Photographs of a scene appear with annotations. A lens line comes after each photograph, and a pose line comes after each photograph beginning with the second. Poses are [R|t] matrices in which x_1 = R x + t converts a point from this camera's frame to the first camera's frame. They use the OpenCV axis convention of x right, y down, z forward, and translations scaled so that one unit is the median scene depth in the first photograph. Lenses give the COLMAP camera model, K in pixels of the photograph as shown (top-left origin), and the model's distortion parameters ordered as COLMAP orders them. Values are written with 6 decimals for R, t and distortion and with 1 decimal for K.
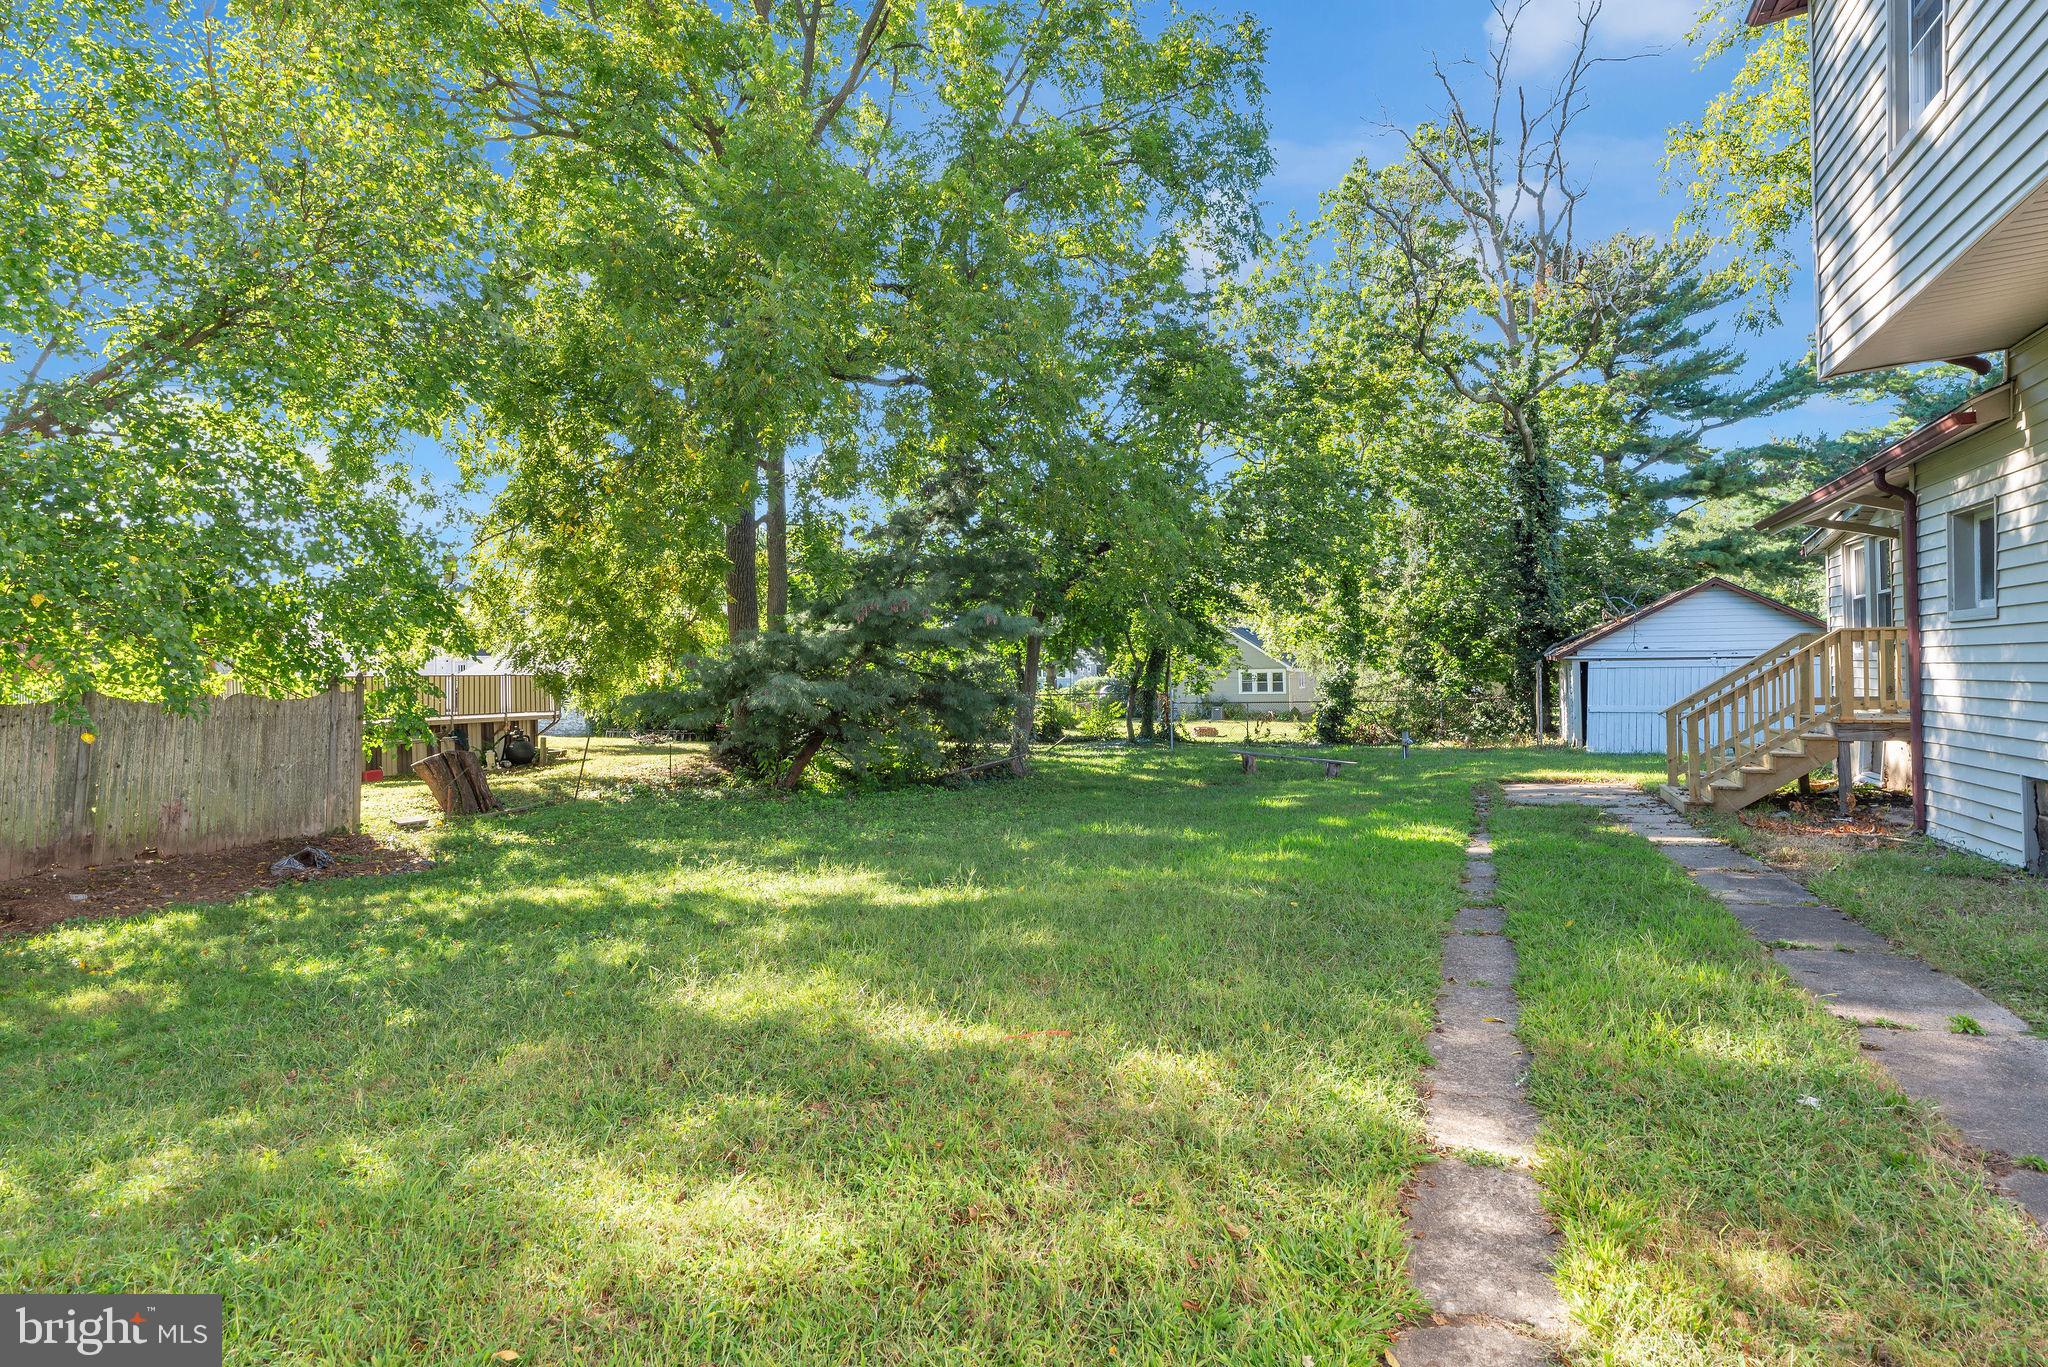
lens RADIAL K [[984.4, 0, 1030.7], [0, 984.4, 677.3], [0, 0, 1]] dist [0.002473, 0.000374]
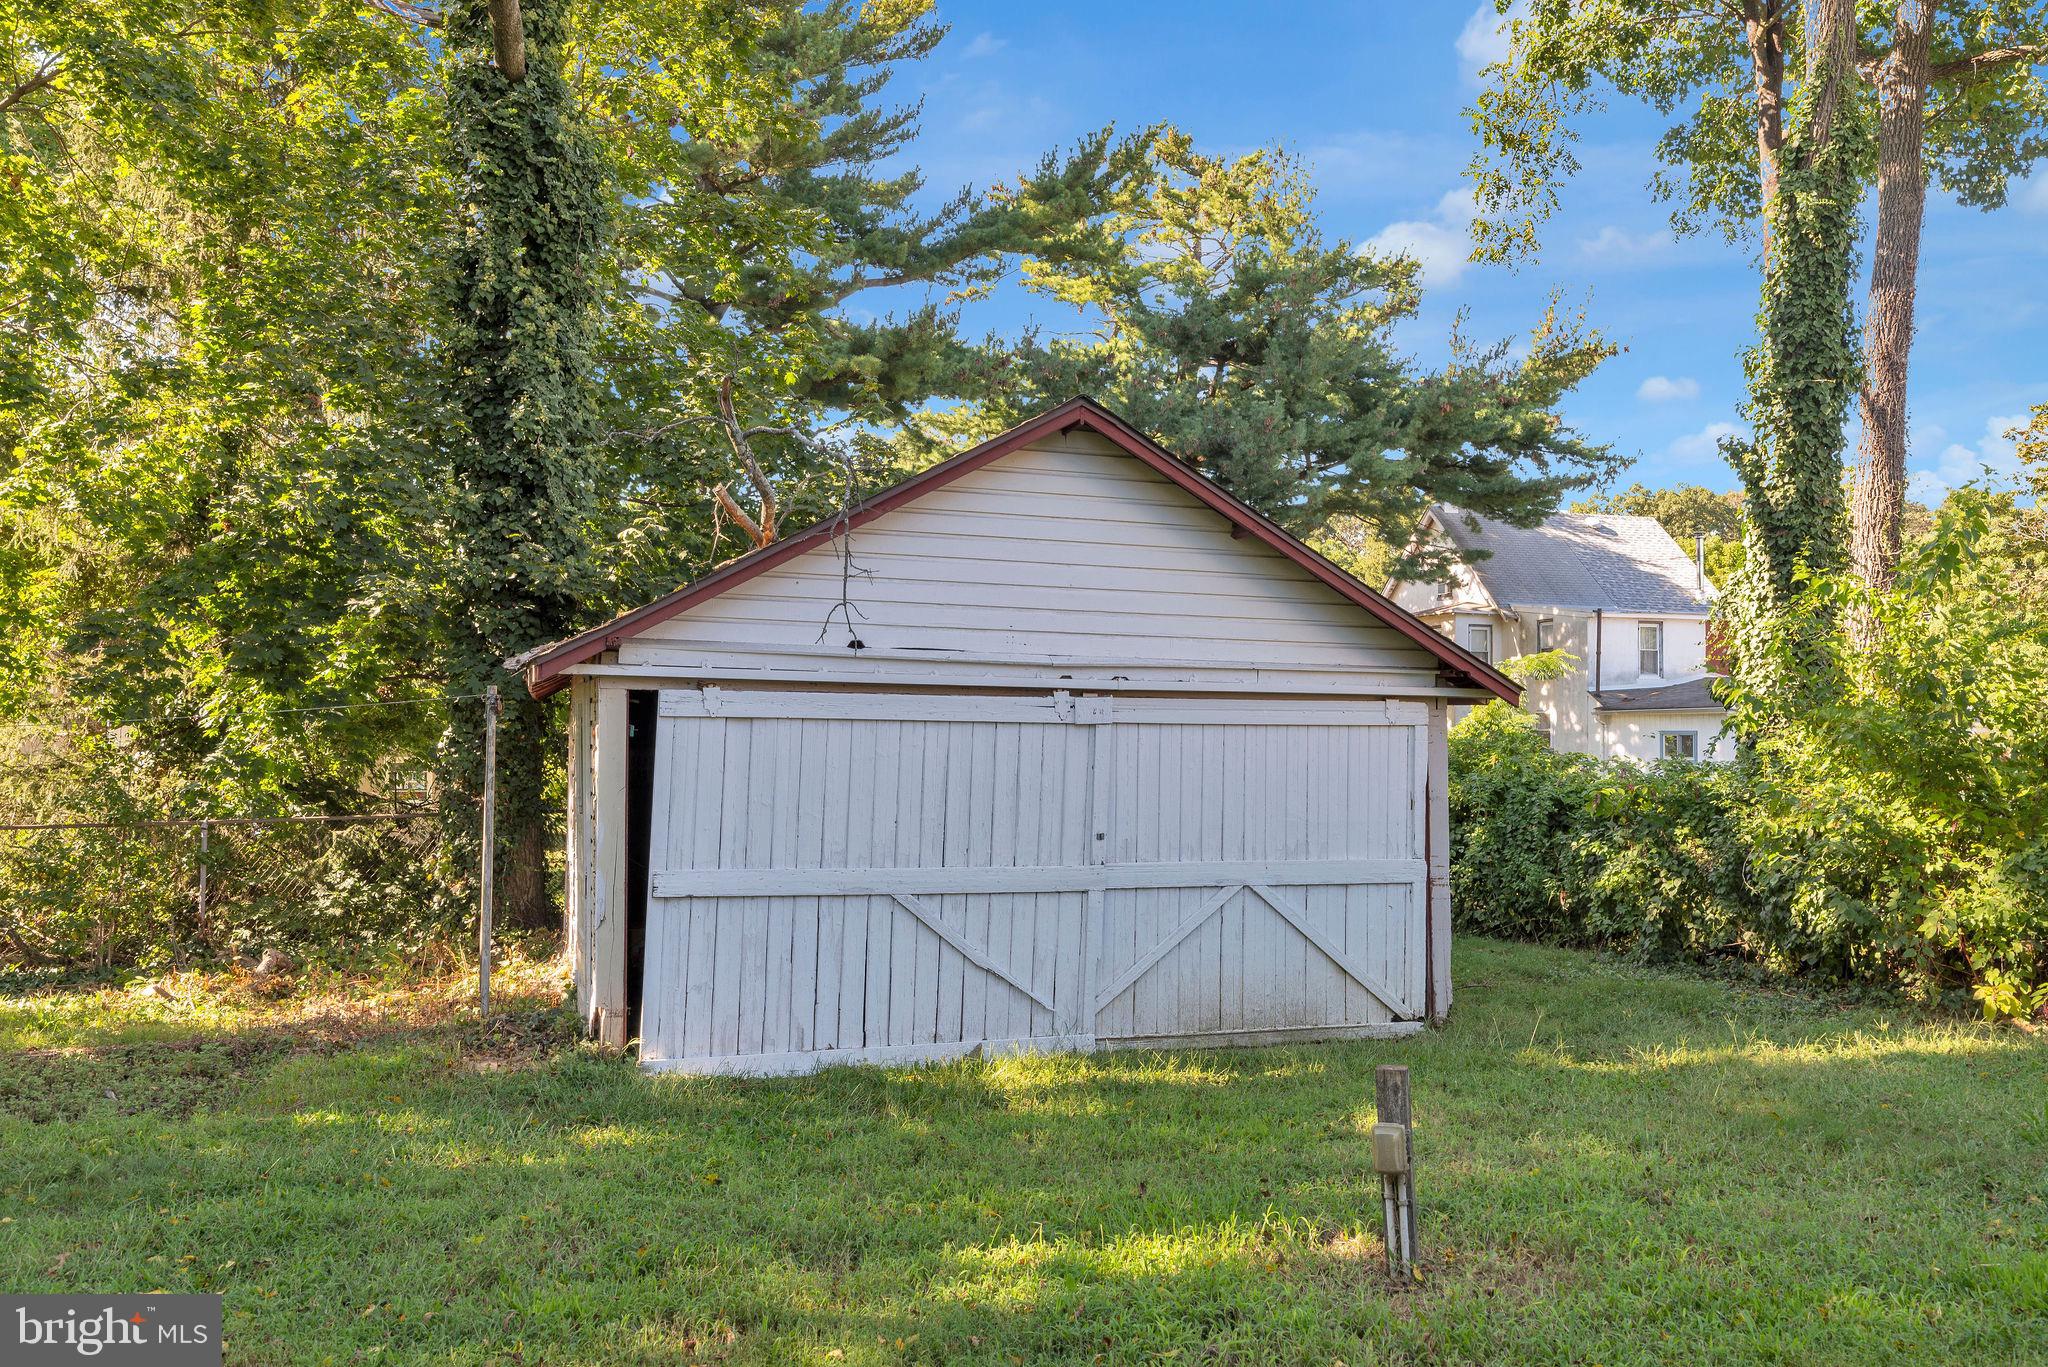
lens RADIAL K [[1638.0, 0, 1027.3], [0, 1638.0, 675.4], [0, 0, 1]] dist [-0.025675, 0.025687]
pose [[0.734086, 0.051422, 0.677107, 0.278165], [-0.019698, 0.998322, -0.054462, 0.000644], [-0.678771, 0.026642, 0.733866, 0.497297]]
